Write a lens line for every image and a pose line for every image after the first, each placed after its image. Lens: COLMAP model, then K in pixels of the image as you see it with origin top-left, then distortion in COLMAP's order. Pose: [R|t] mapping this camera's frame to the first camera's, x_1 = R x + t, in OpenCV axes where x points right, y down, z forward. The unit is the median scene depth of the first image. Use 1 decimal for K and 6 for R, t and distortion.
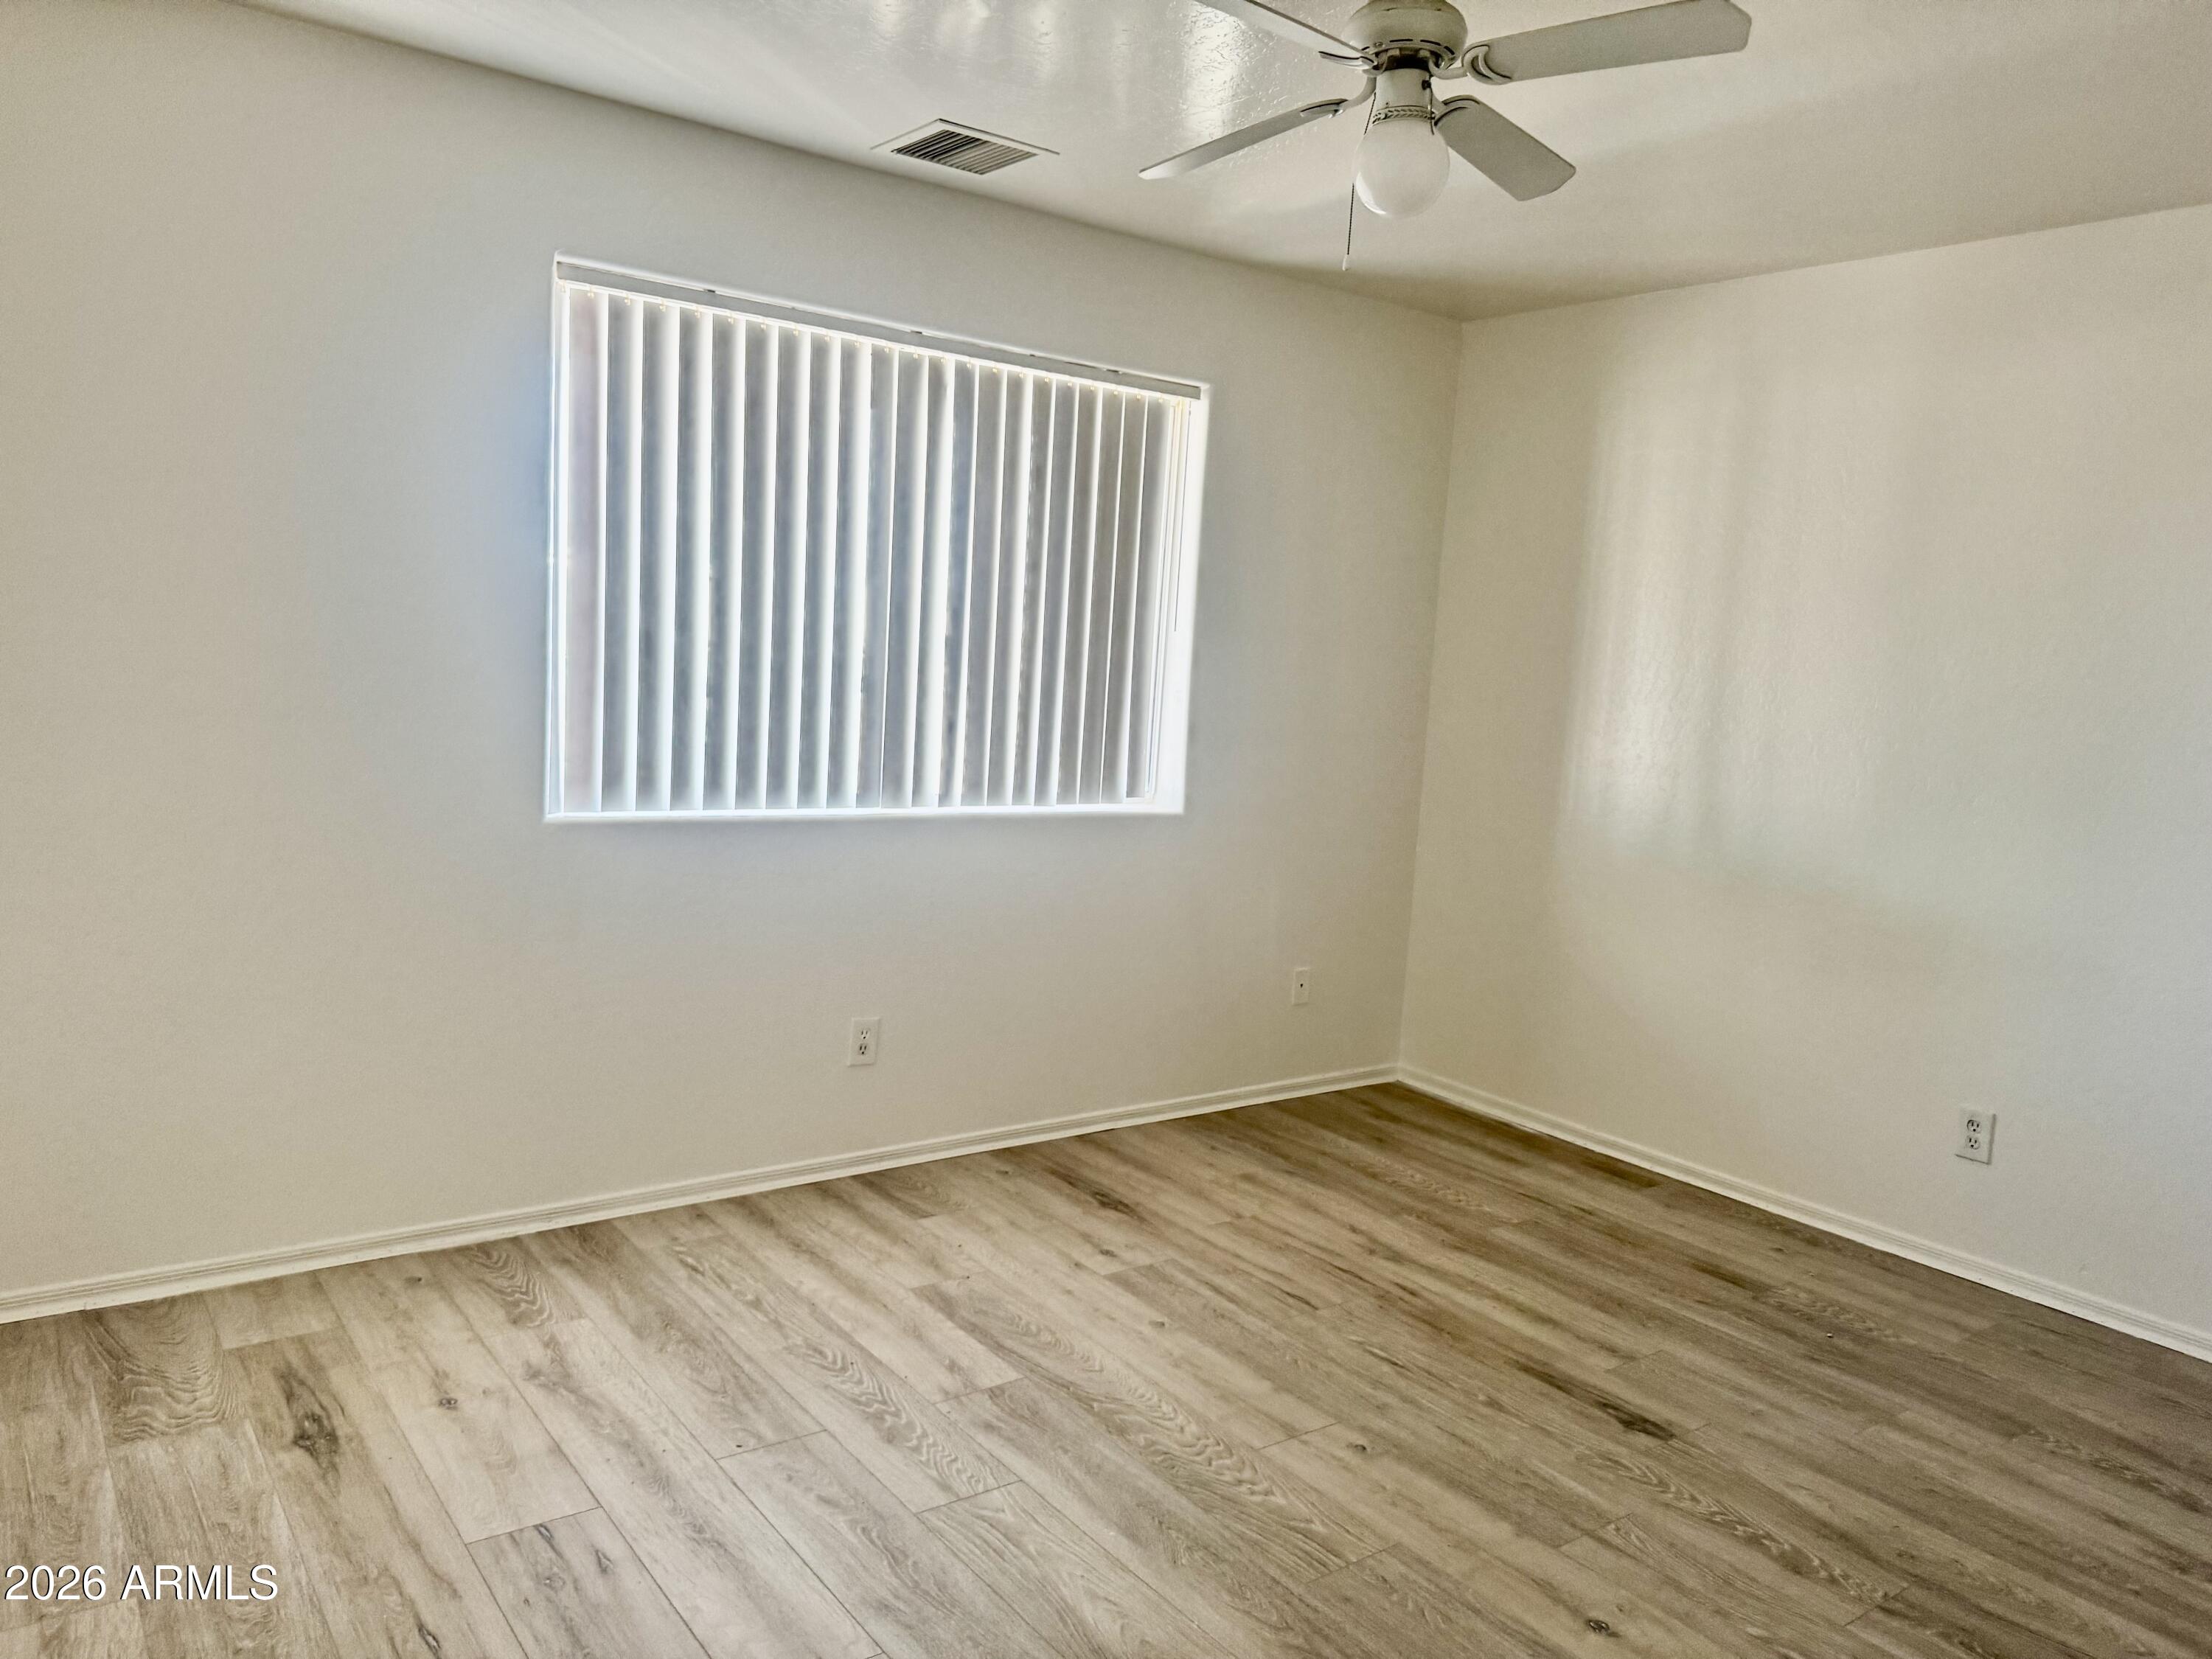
lens RADIAL K [[1559.3, 0, 1113.0], [0, 1559.3, 826.9], [0, 0, 1]] dist [0.037889, -0.061993]
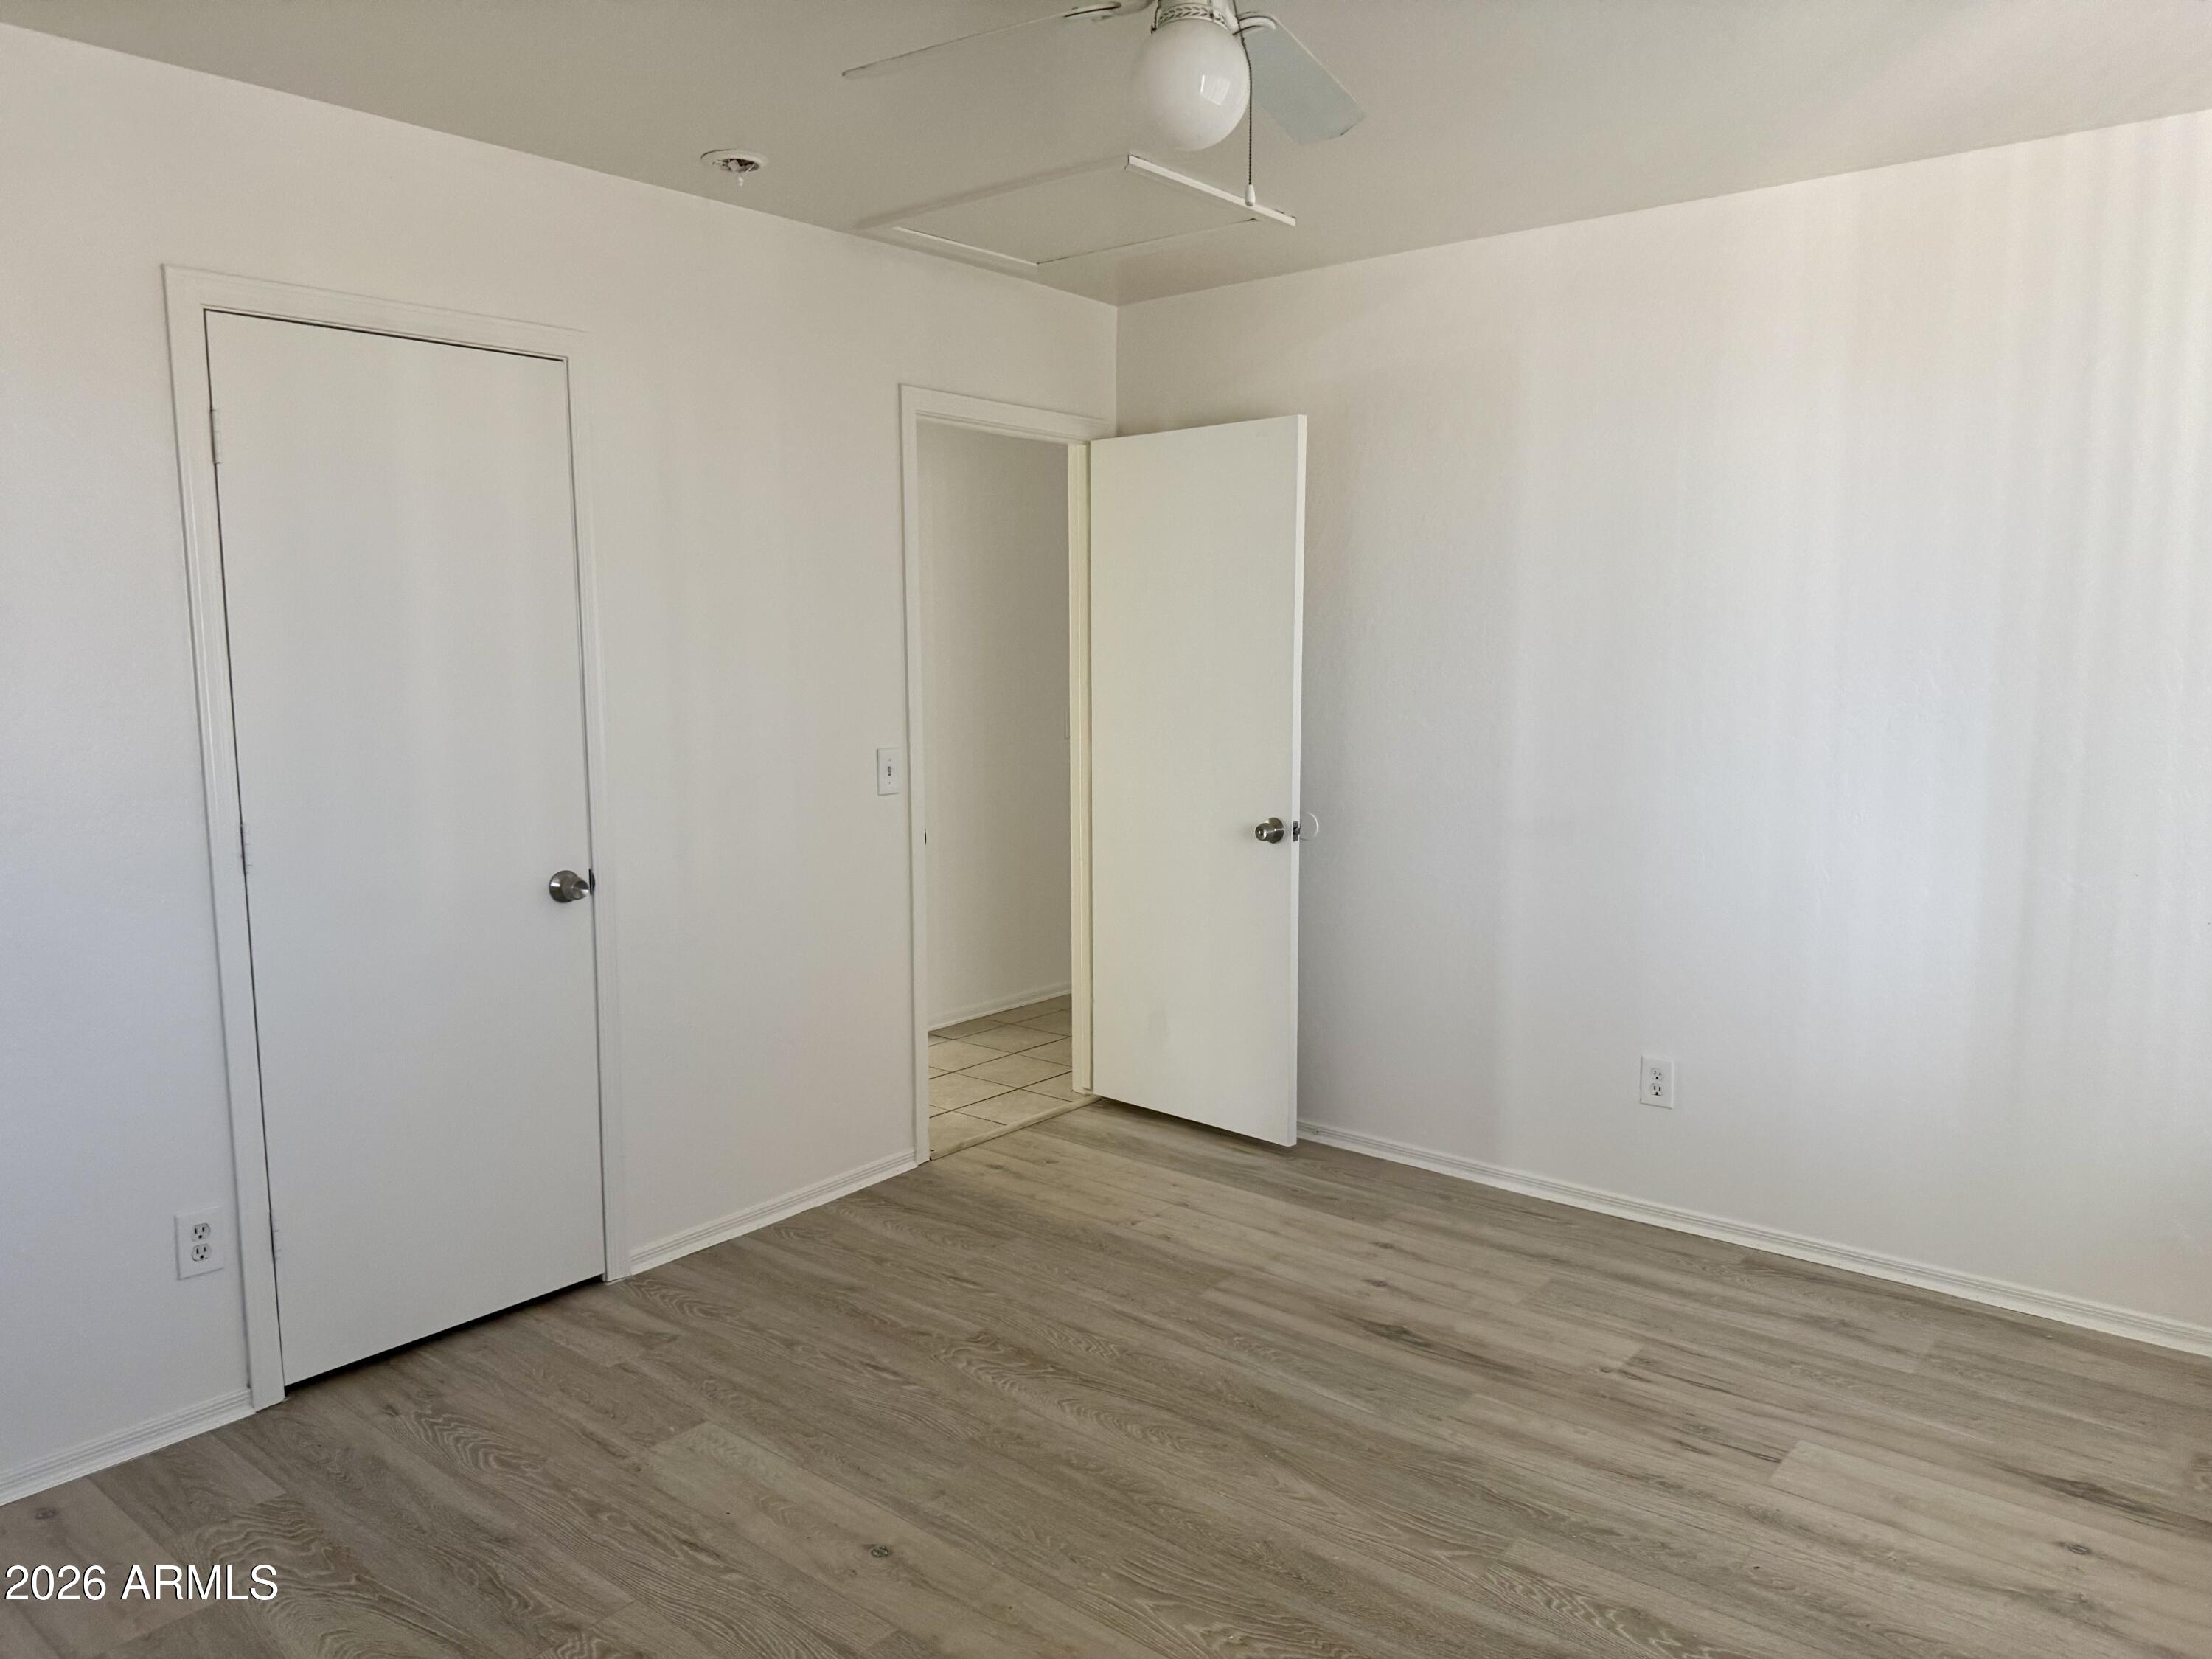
lens RADIAL K [[1559.3, 0, 1110.9], [0, 1559.3, 829.2], [0, 0, 1]] dist [0.037889, -0.061993]
pose [[-0.969232, -0.024678, -0.244907, 0.409002], [-0.078499, 0.973998, 0.212521, -0.221037], [0.233294, 0.225207, -0.945968, 1.848097]]
